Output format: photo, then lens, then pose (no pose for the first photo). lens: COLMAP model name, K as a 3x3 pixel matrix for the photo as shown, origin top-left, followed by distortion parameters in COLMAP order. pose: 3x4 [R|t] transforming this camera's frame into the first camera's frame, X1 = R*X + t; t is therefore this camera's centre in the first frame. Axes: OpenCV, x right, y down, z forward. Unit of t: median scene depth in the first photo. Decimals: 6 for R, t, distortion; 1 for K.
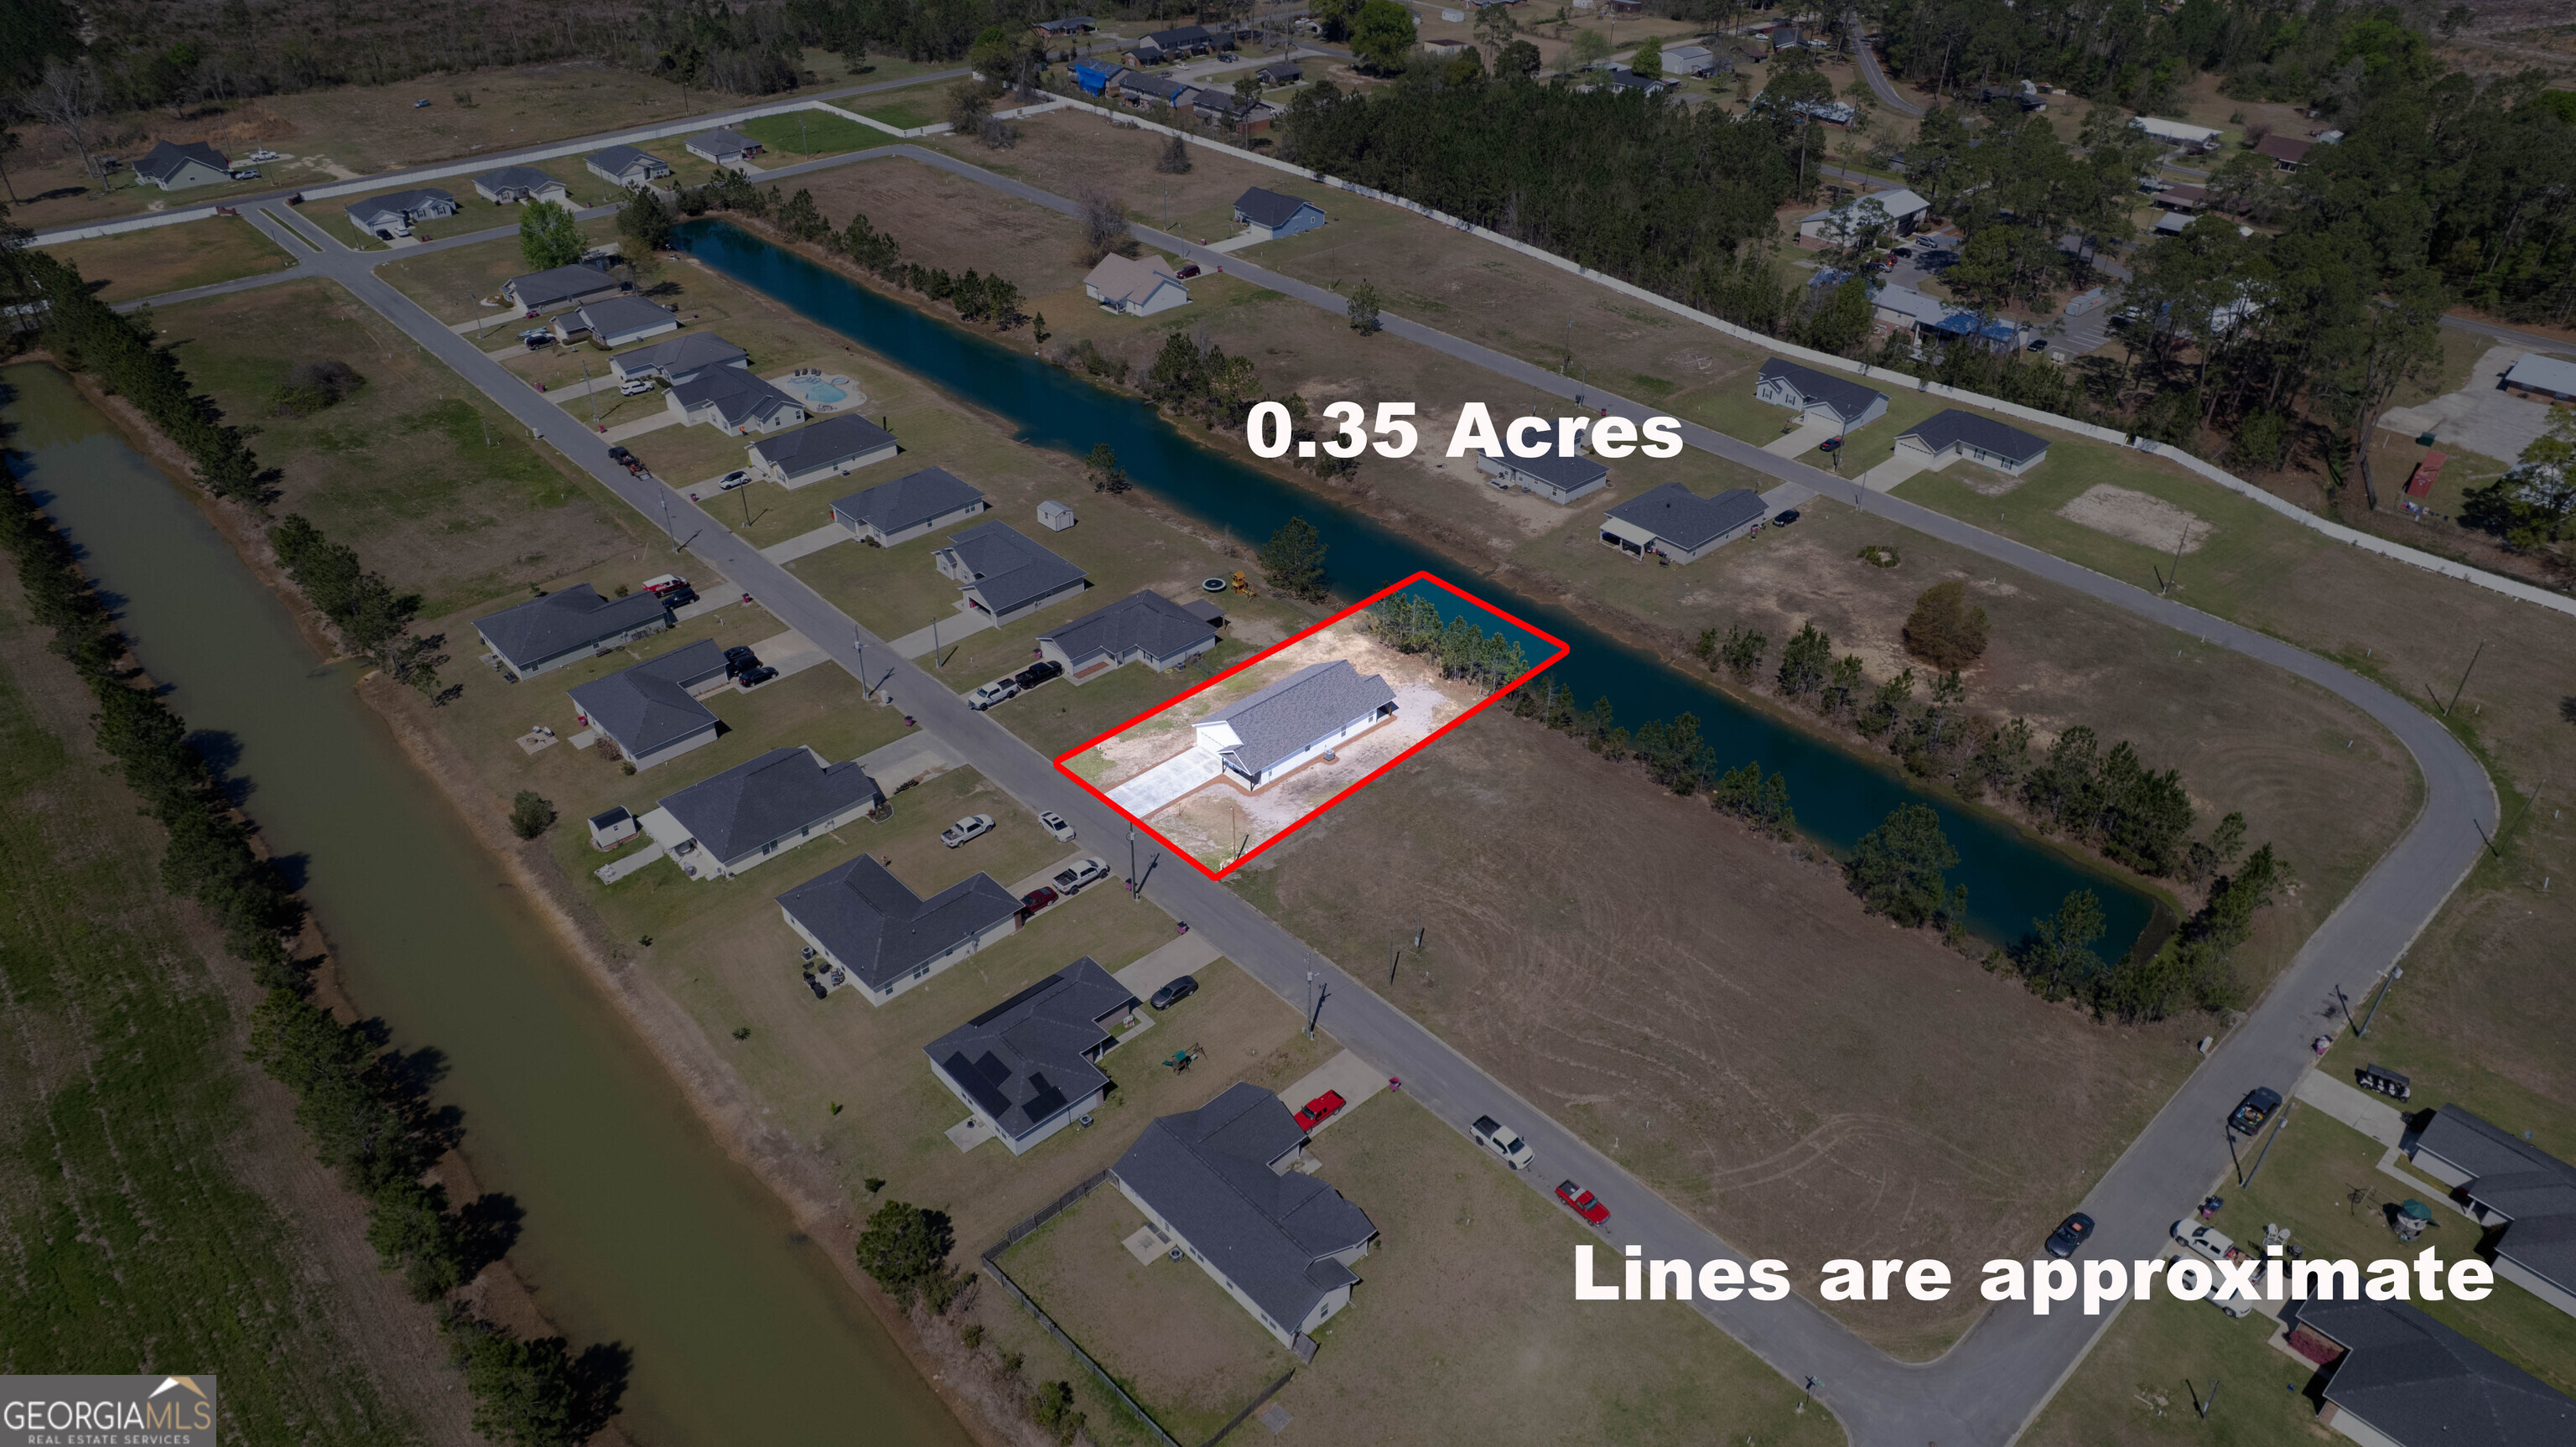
lens RADIAL K [[1640.2, 0, 1293.0], [0, 1640.2, 723.4], [0, 0, 1]] dist [-0.073686, 0.062586]
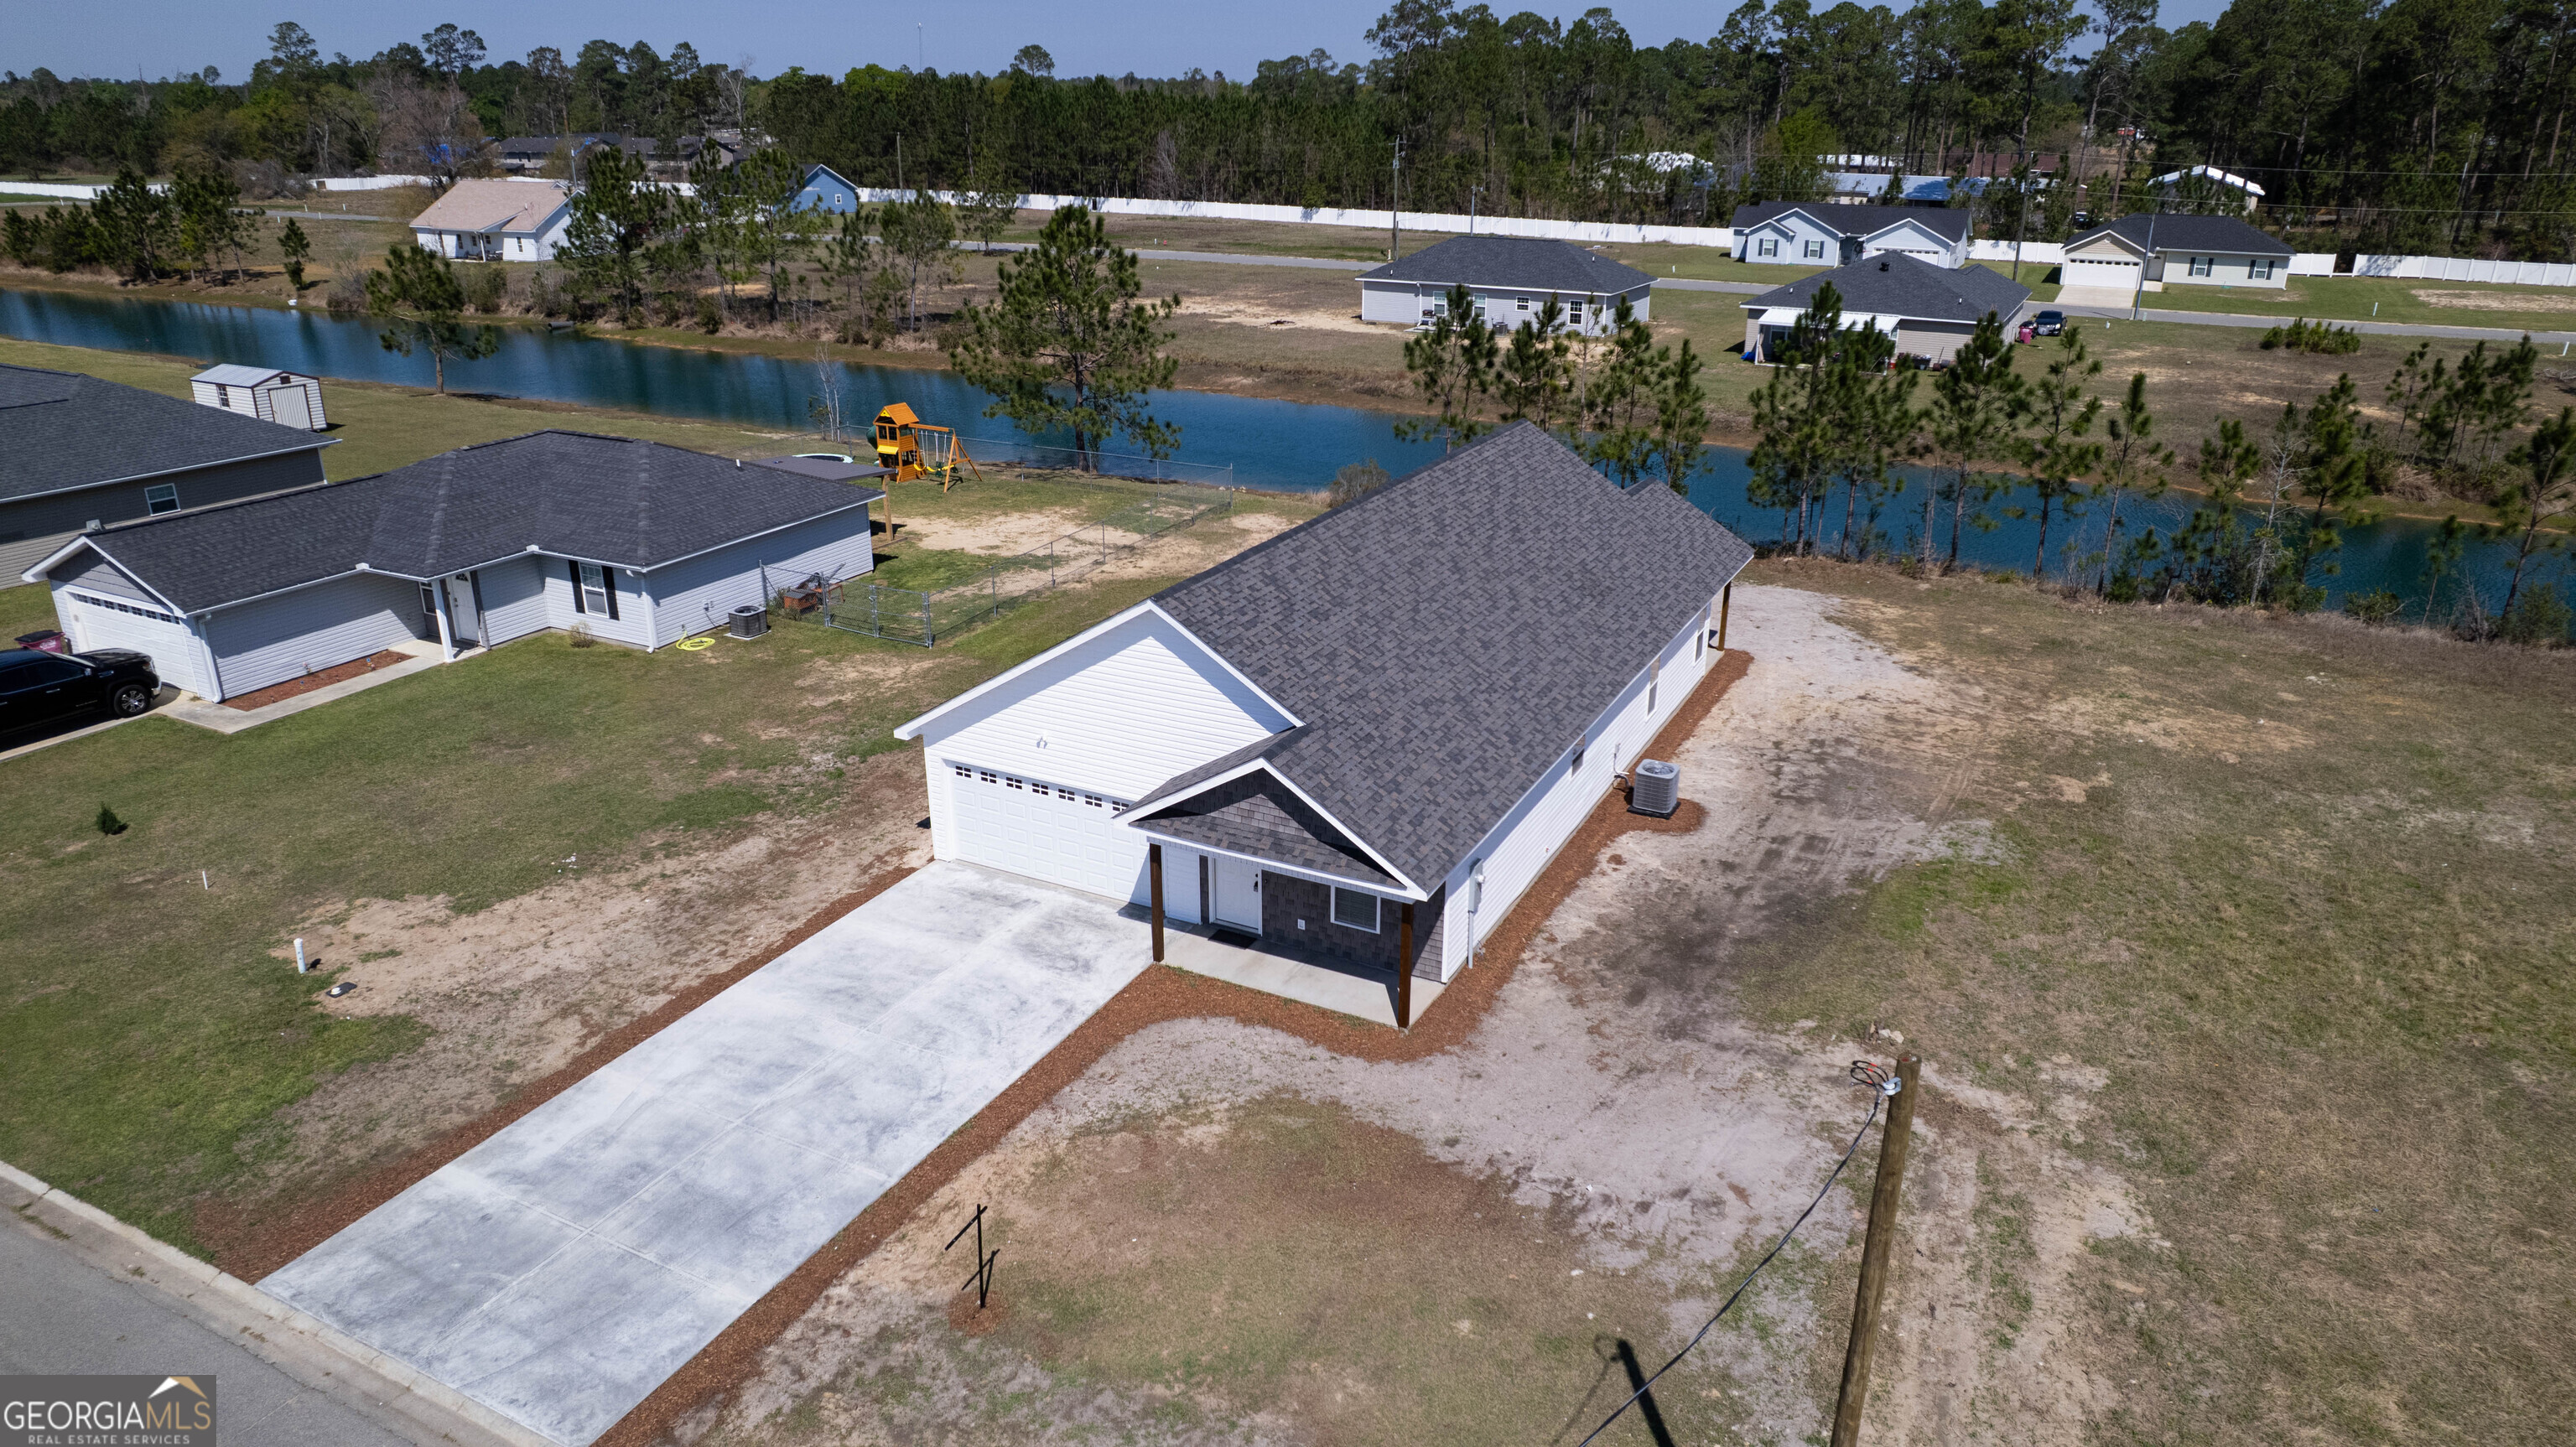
lens RADIAL K [[1640.2, 0, 1293.0], [0, 1640.2, 723.4], [0, 0, 1]] dist [-0.073686, 0.062586]
pose [[0.941438, -0.121363, 0.314588, -0.076570], [0.188574, 0.962939, -0.192844, 0.040734], [-0.279525, 0.240874, 0.929433, 0.838731]]
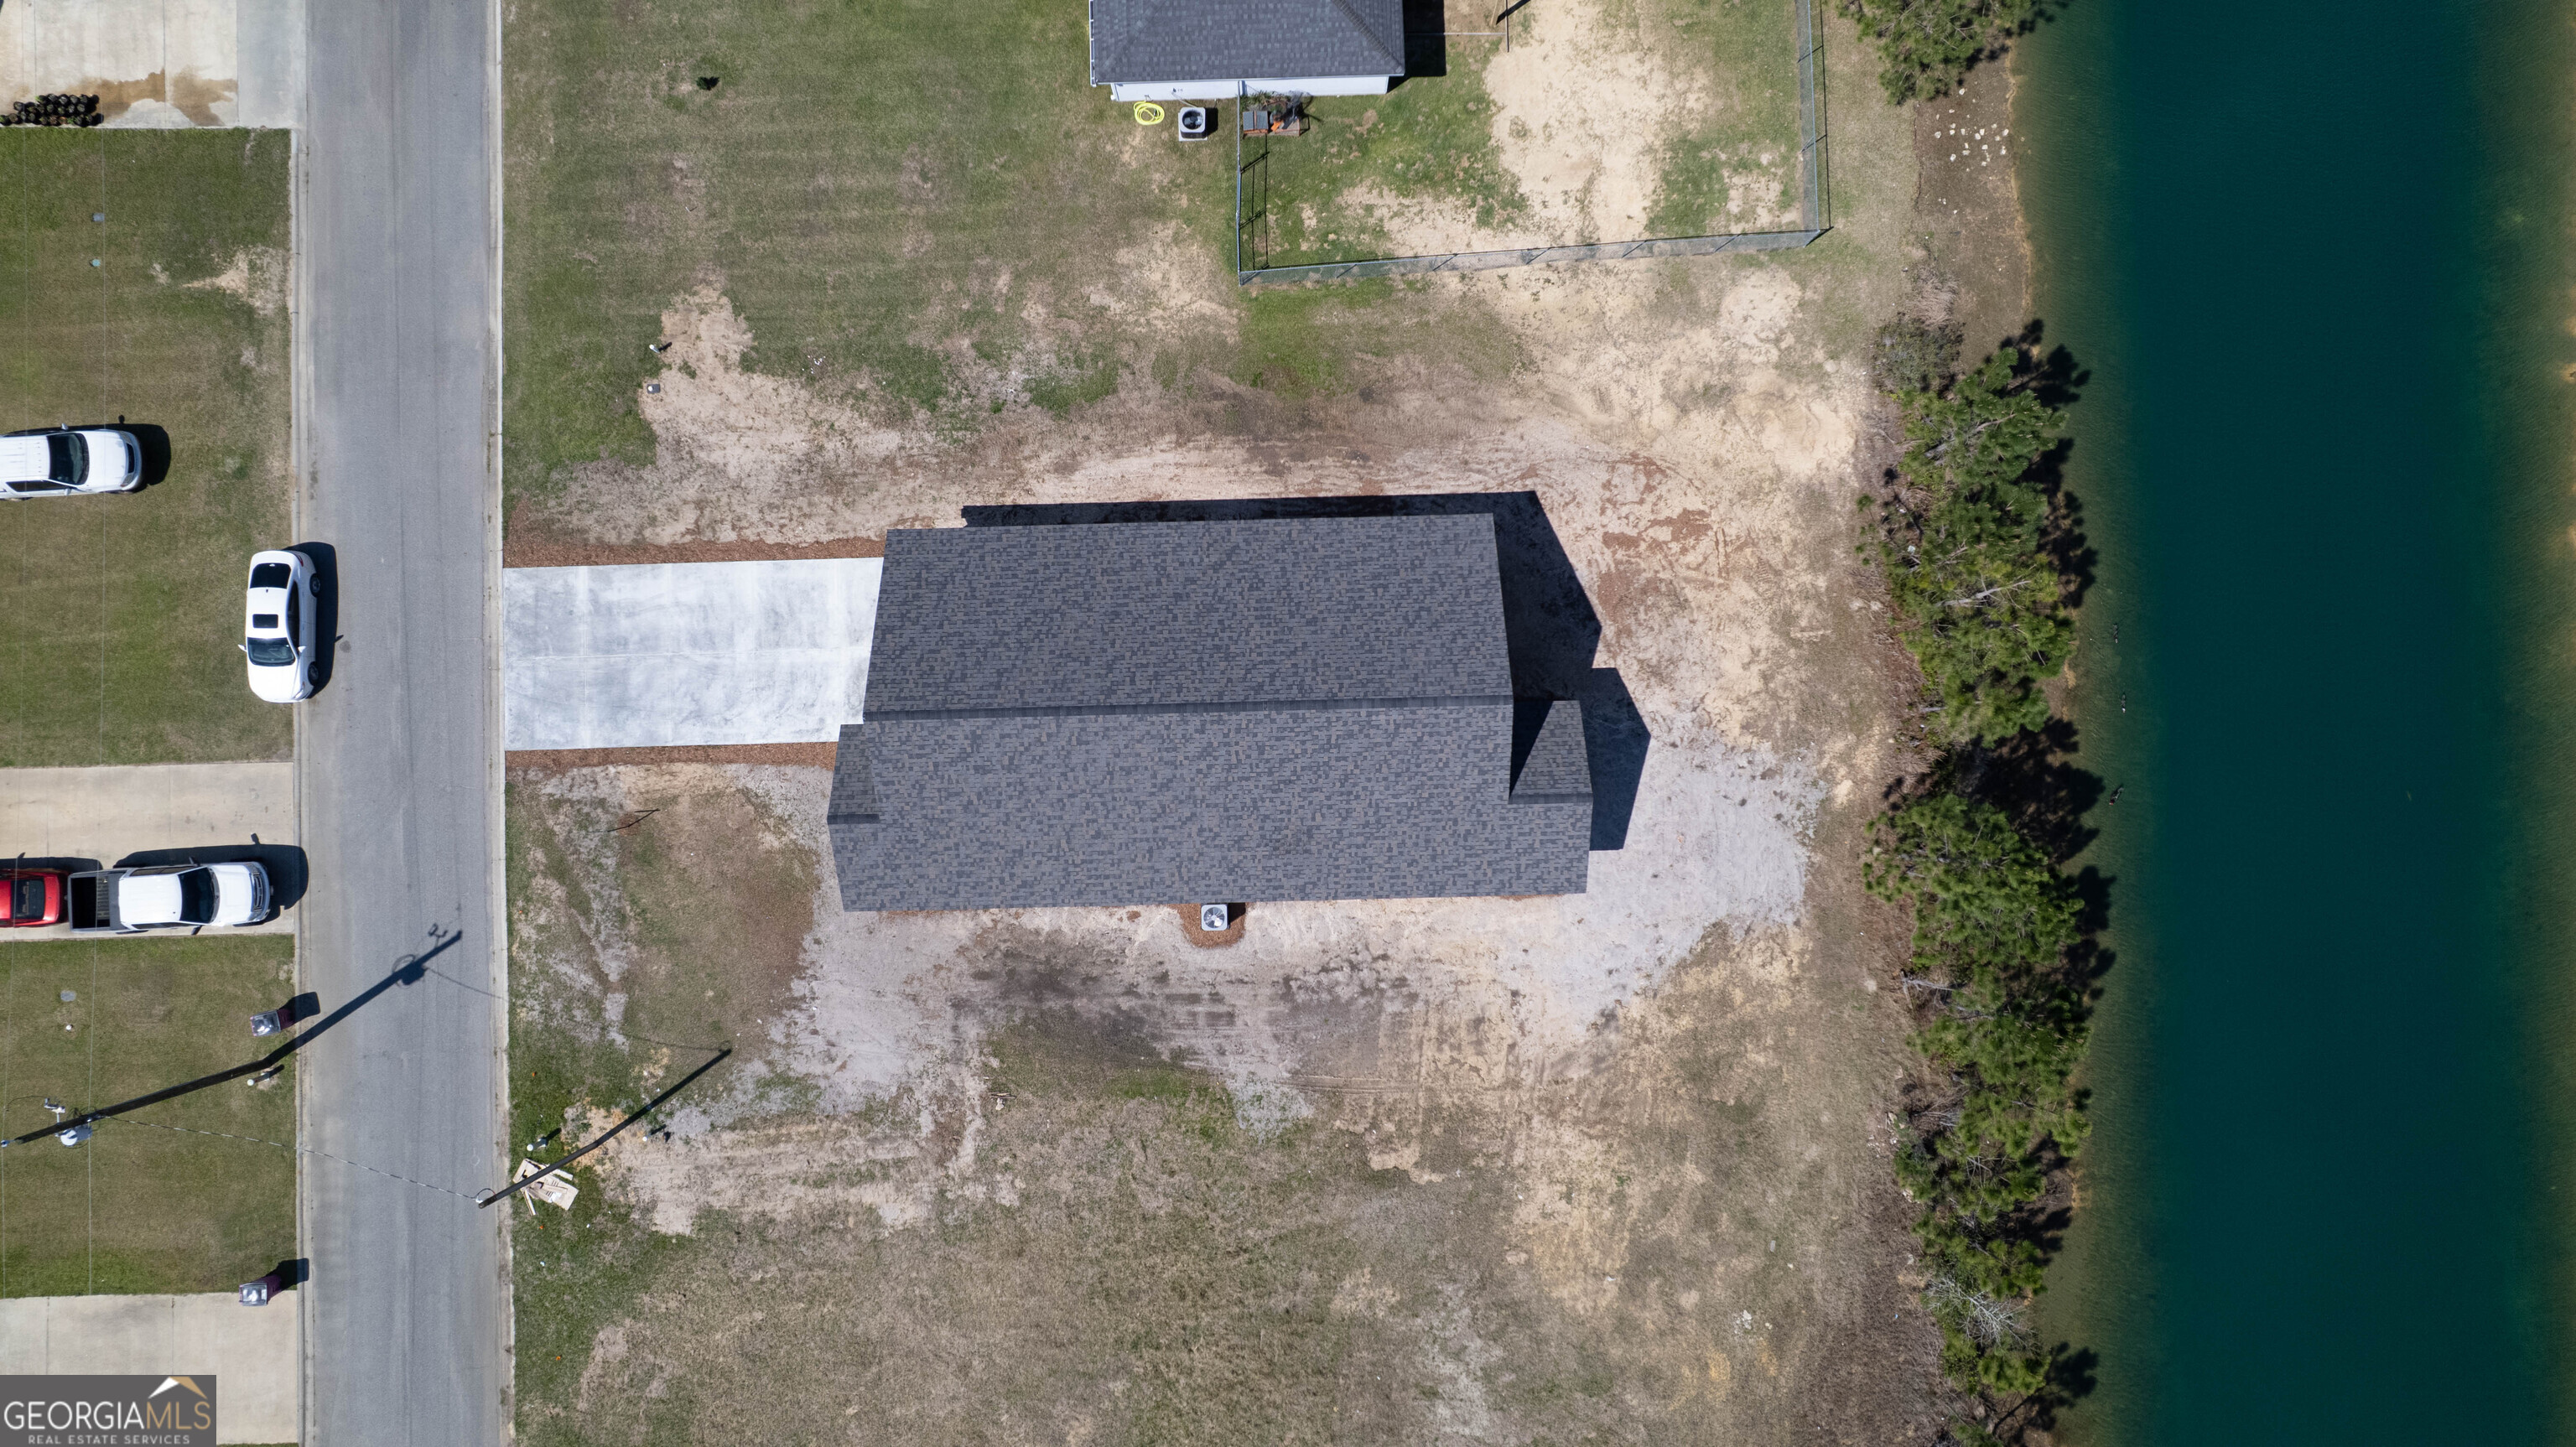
lens RADIAL K [[1632.3, 0, 1288.0], [0, 1632.3, 723.5], [0, 0, 1]] dist [-0.033326, -0.057565]
pose [[0.746489, 0.664957, -0.024241, 0.016493], [-0.368517, 0.443486, 0.817016, -0.234662], [0.554031, -0.600960, 0.576105, 0.868348]]
